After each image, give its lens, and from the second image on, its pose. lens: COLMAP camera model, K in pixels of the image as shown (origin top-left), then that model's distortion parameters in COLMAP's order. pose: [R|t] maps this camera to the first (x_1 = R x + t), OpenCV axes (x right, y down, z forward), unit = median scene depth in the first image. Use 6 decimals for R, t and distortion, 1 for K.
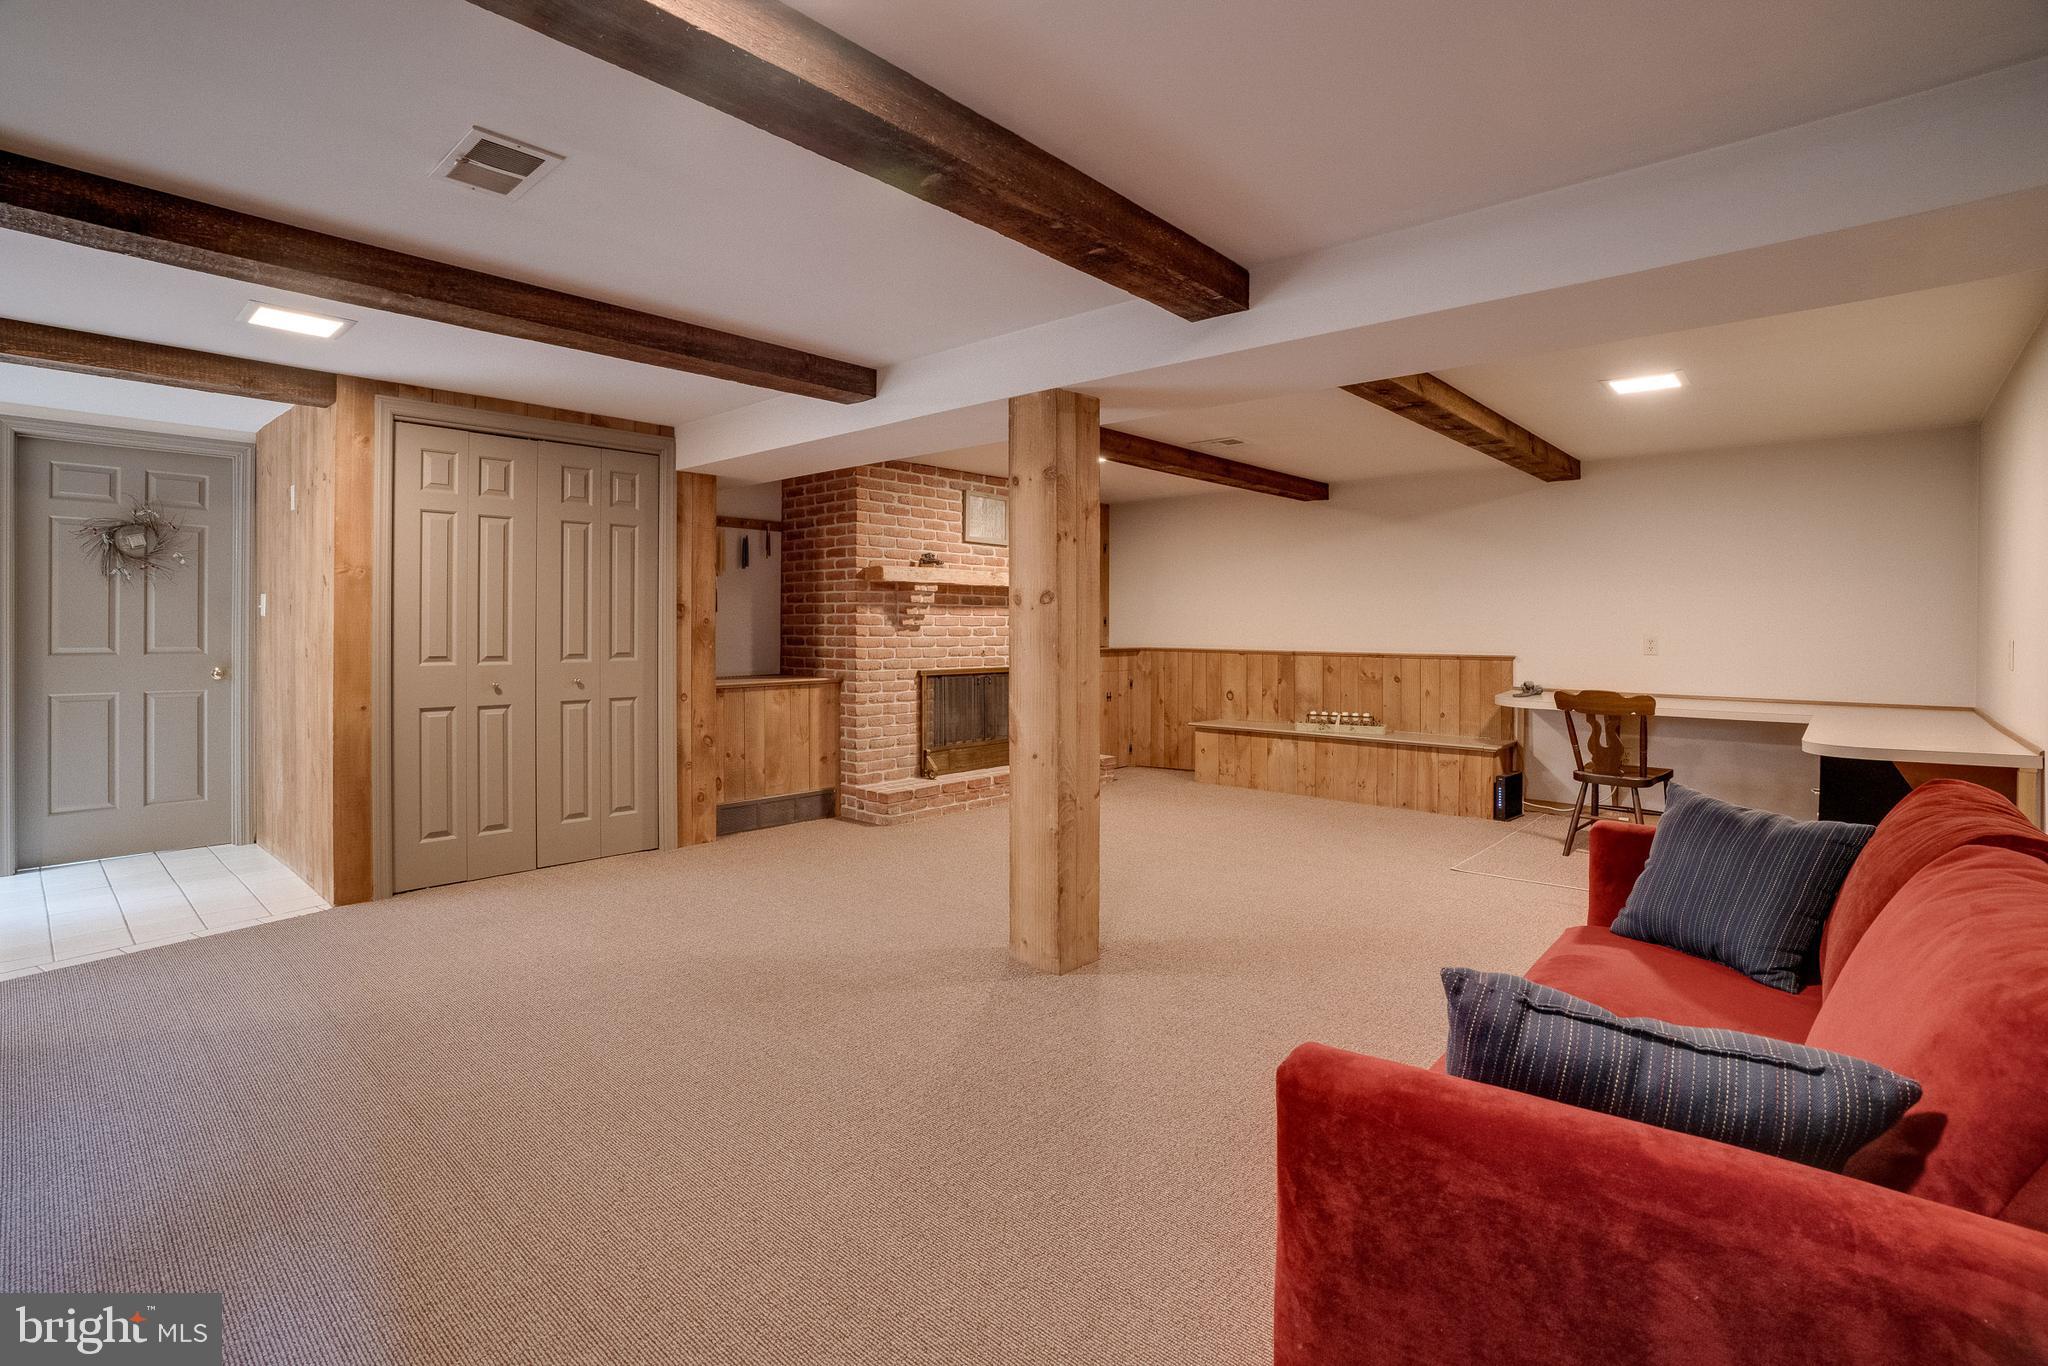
lens RADIAL K [[971.2, 0, 1023.0], [0, 971.2, 627.7], [0, 0, 1]] dist [-0.048241, 0.000768]
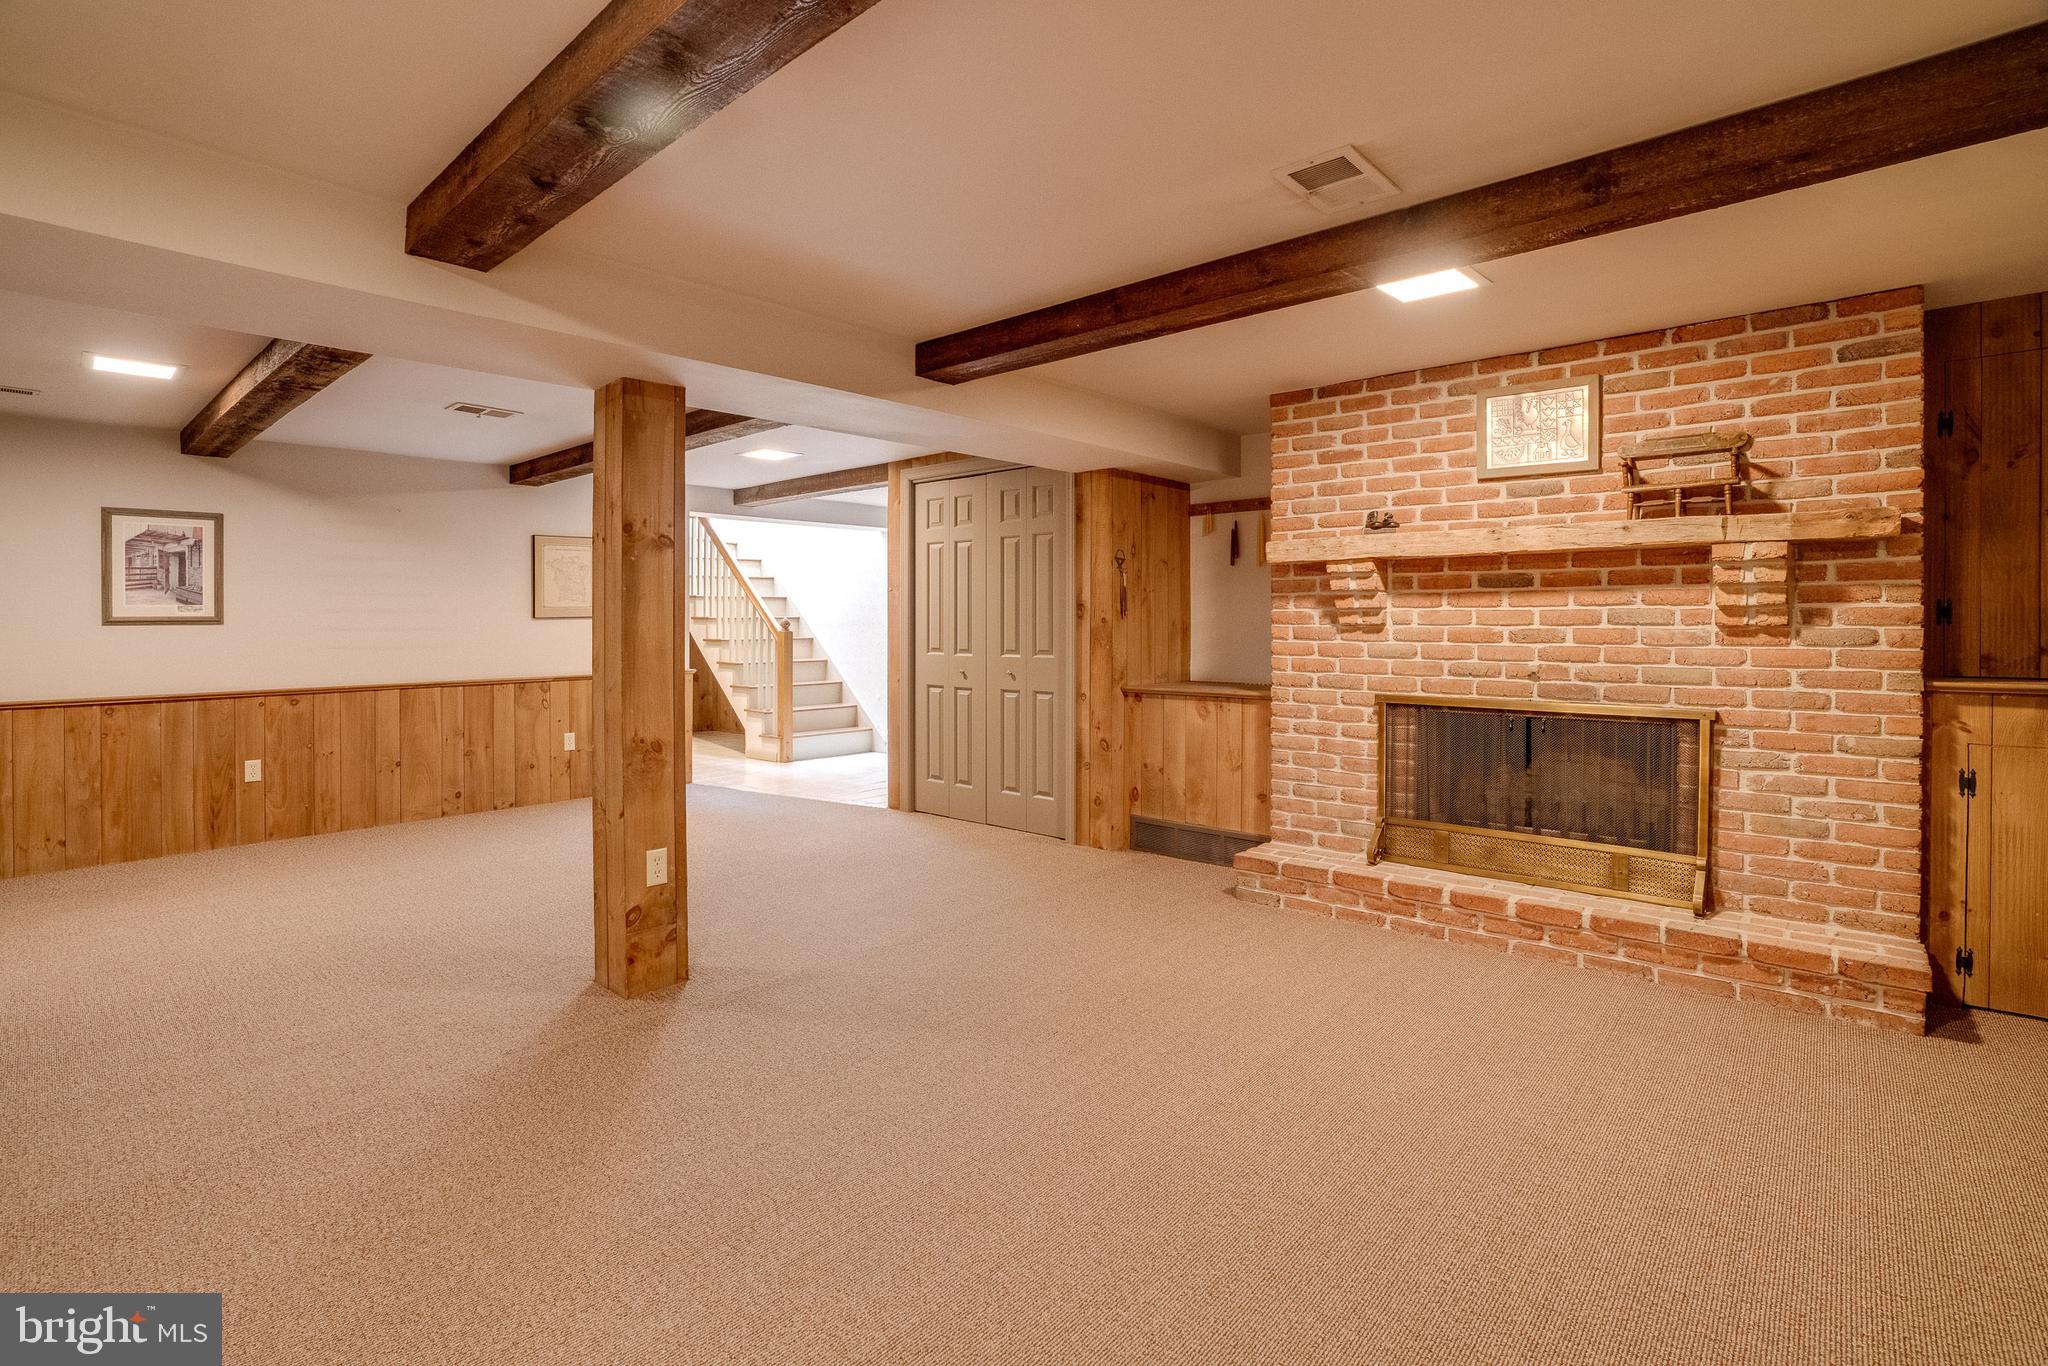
lens RADIAL K [[971.2, 0, 1023.0], [0, 971.2, 627.7], [0, 0, 1]] dist [-0.048241, 0.000768]
pose [[0.010152, 0.002536, -0.999945, 0.549520], [0.000795, 0.999996, 0.002544, -0.002044], [0.999948, -0.000821, 0.010150, 0.775779]]
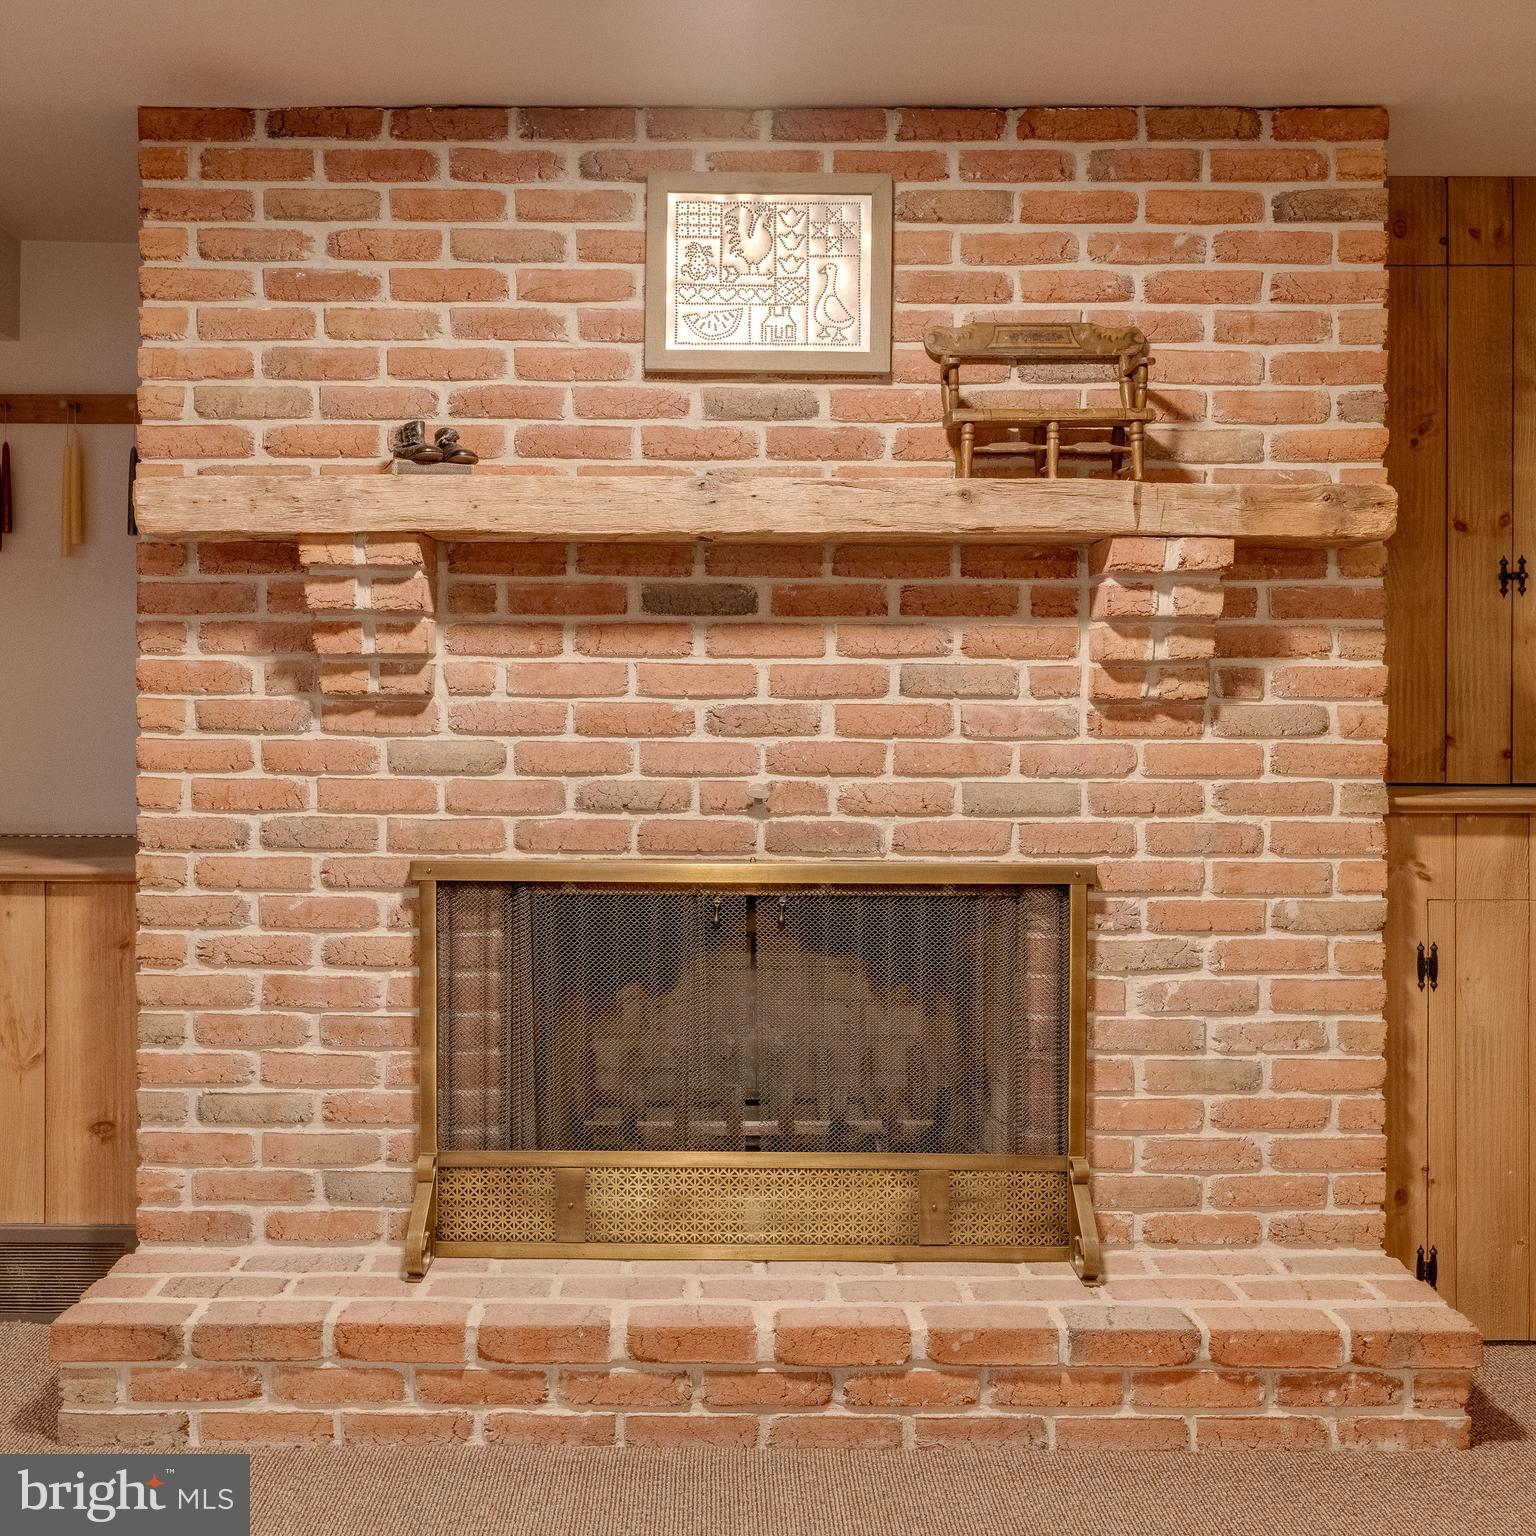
lens RADIAL K [[1474.4, 0, 708.5], [0, 1474.4, 702.4], [0, 0, 1]] dist [-0.018700, 0.020594]
pose [[0.668537, 0.002435, -0.743675, 0.262696], [-0.002638, 0.999996, 0.000903, -0.000737], [0.743674, 0.001358, 0.668541, 0.804593]]
